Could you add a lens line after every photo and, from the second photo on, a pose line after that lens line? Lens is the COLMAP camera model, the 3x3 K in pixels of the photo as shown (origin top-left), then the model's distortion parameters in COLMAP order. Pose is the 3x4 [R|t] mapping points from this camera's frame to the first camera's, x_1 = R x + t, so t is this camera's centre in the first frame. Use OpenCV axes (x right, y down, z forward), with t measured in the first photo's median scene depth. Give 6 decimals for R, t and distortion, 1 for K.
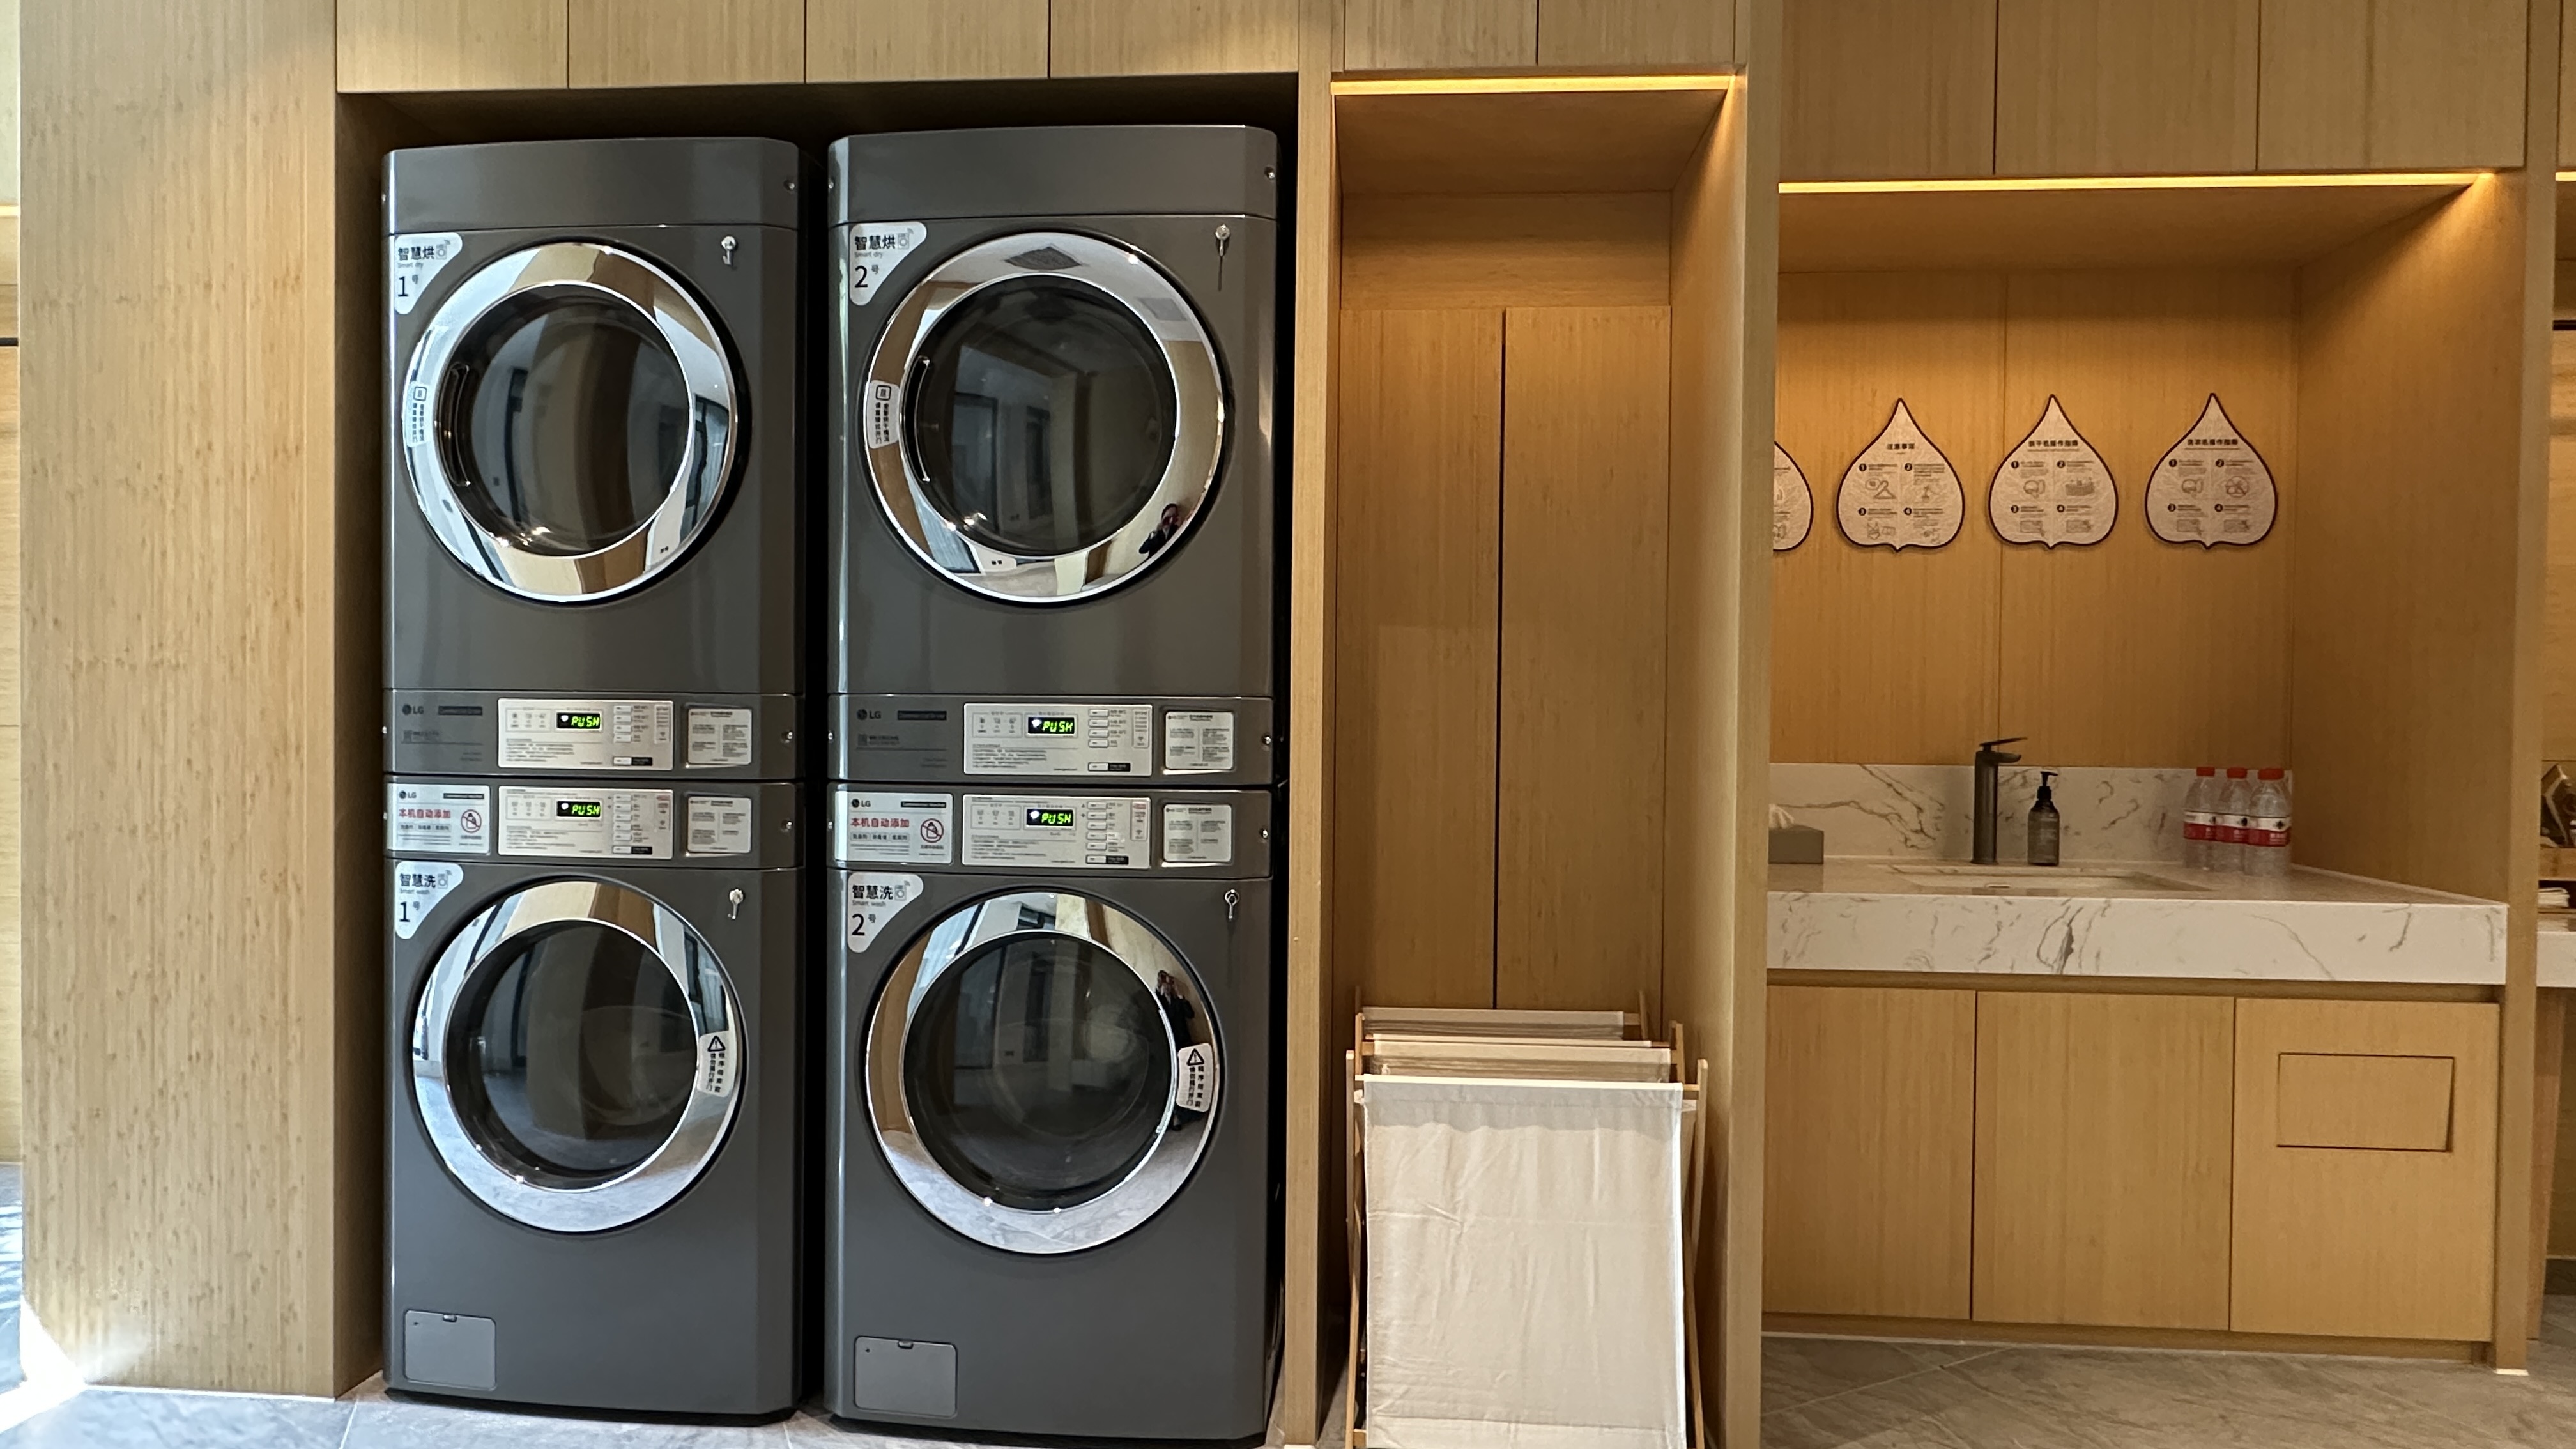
lens RADIAL K [[1428.5, 0, 1282.8], [0, 1428.5, 732.4], [0, 0, 1]] dist [-0.005012, -0.000190]
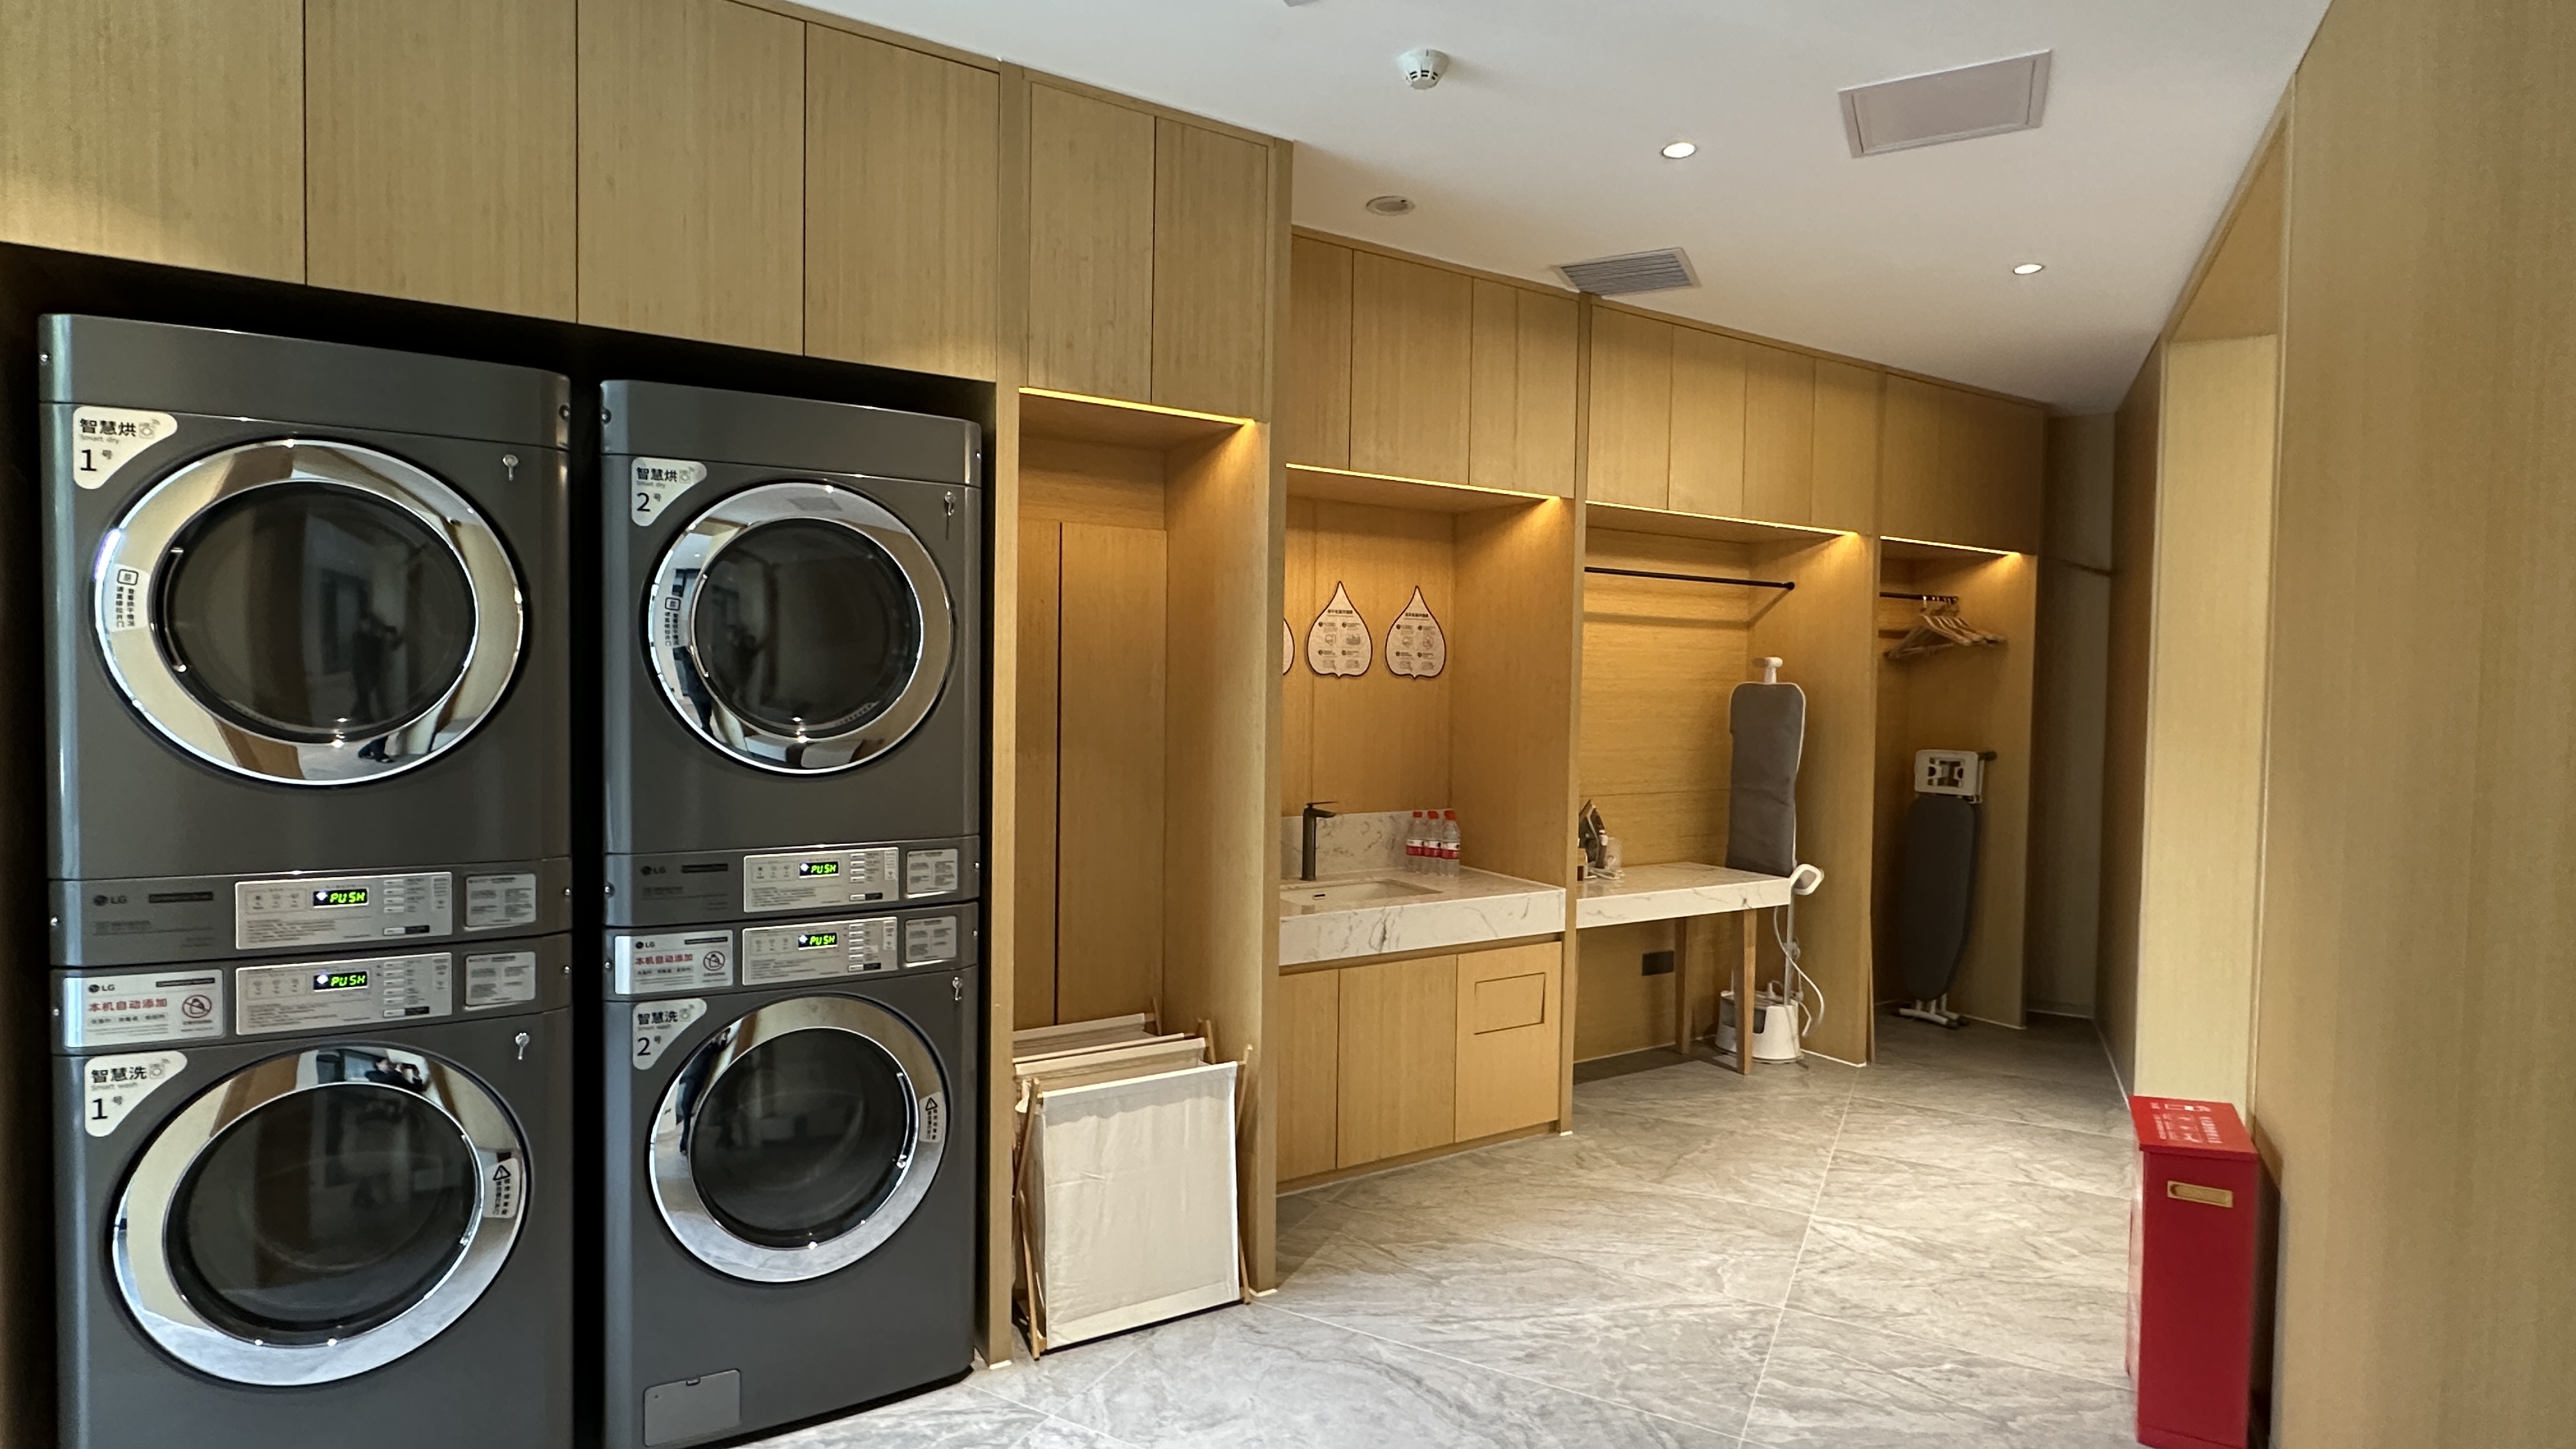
lens RADIAL K [[1298.2, 0, 1284.4], [0, 1298.2, 721.0], [0, 0, 1]] dist [-0.006894, 0.001154]
pose [[0.806757, -0.018119, 0.590606, -0.494084], [0.001963, 0.999606, 0.027985, -0.163859], [-0.590881, -0.021417, 0.806475, -0.178251]]
